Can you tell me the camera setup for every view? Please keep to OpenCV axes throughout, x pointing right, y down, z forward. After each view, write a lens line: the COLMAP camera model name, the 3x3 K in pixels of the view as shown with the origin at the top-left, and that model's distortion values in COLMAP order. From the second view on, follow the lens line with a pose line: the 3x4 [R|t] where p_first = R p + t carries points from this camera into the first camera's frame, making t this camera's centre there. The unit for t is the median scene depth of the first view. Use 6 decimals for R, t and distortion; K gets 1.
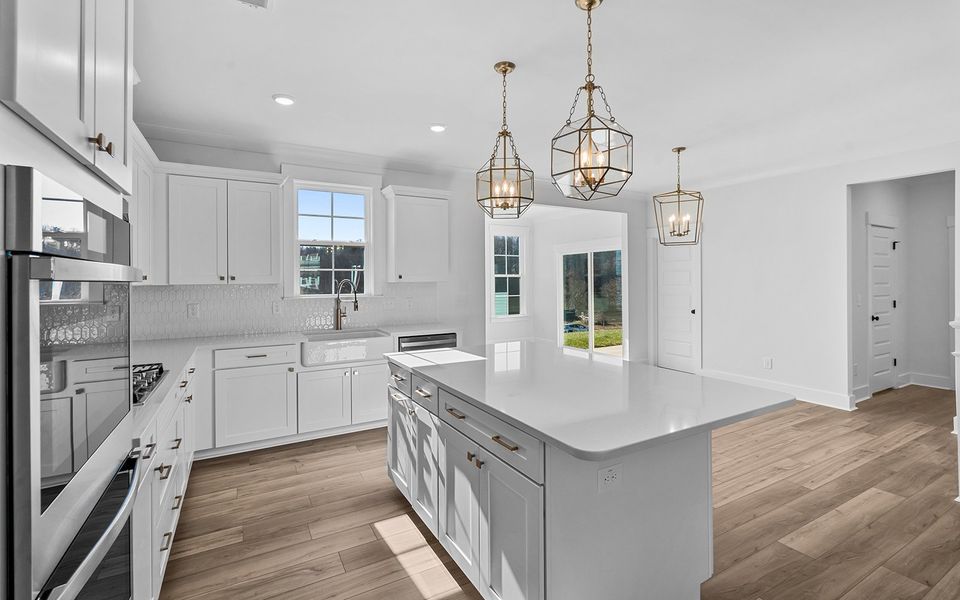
lens RADIAL K [[427.3, 0, 477.8], [0, 427.3, 279.7], [0, 0, 1]] dist [-0.000960, -0.000276]
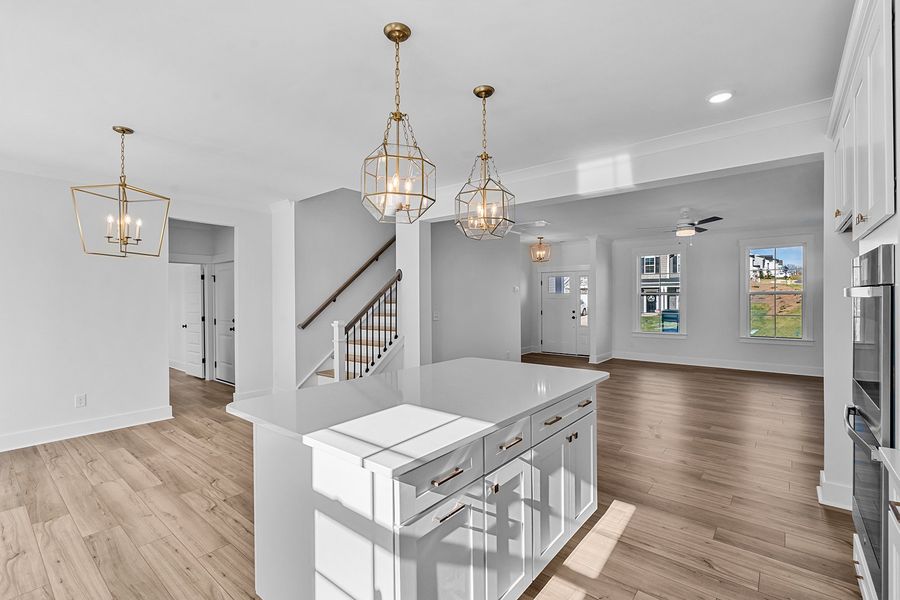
lens RADIAL K [[409.3, 0, 453.3], [0, 409.3, 300.9], [0, 0, 1]] dist [-0.001588, -0.001131]
pose [[-0.364700, 0.002362, 0.931122, -0.489081], [0.007716, 0.999970, 0.000486, 0.004507], [-0.931093, 0.007361, -0.364708, 0.853135]]
